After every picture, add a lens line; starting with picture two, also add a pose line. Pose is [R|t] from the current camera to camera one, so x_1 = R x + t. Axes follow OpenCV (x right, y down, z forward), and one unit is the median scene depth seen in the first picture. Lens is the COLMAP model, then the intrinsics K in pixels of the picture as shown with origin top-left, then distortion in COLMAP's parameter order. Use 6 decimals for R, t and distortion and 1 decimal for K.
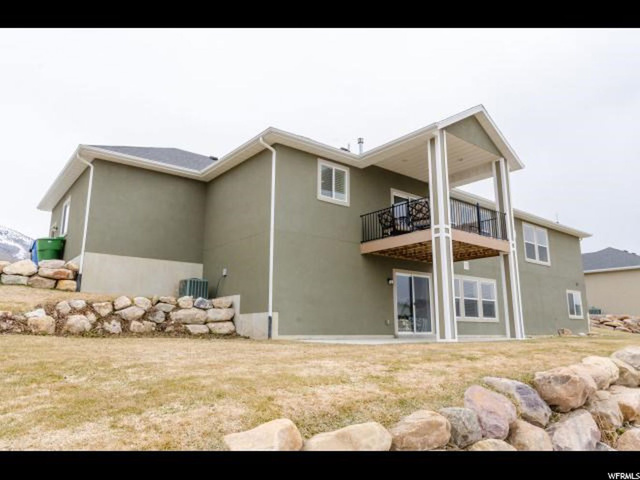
lens RADIAL K [[449.5, 0, 321.3], [0, 449.5, 237.3], [0, 0, 1]] dist [-0.007098, -0.000530]
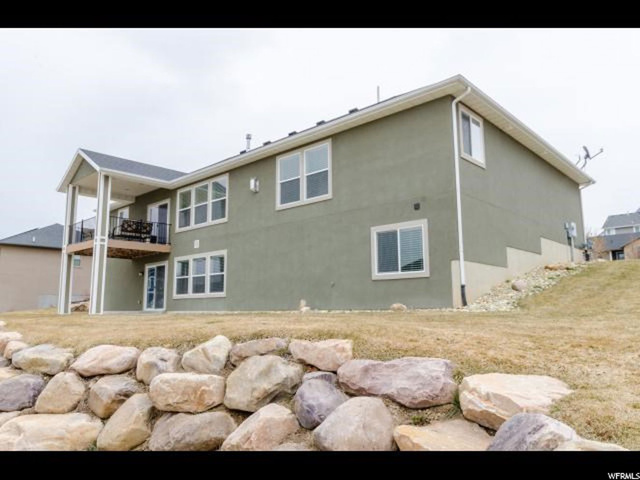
lens RADIAL K [[461.4, 0, 322.5], [0, 461.4, 242.9], [0, 0, 1]] dist [0.015105, 0.004337]
pose [[0.143326, -0.146505, -0.978772, 1.401146], [0.209403, 0.971080, -0.114690, 0.241768], [0.967268, -0.188520, 0.169859, 1.097426]]
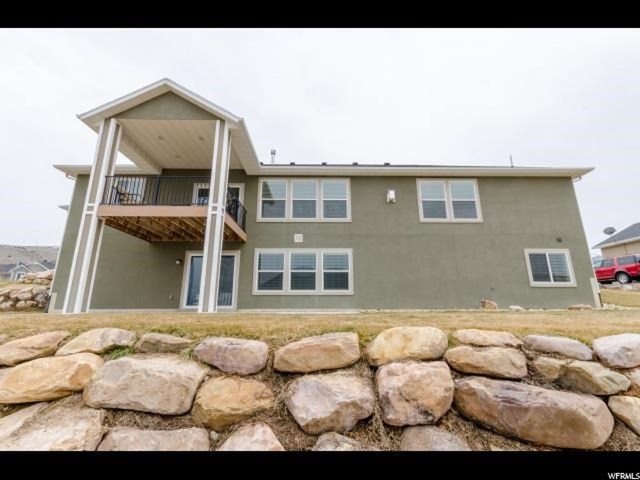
lens RADIAL K [[277.9, 0, 319.3], [0, 277.9, 241.3], [0, 0, 1]] dist [0.001525, -0.000153]
pose [[0.784931, -0.155188, -0.599833, 0.724348], [0.131245, 0.987800, -0.083818, 0.127099], [0.605523, -0.012934, 0.795723, 0.538792]]
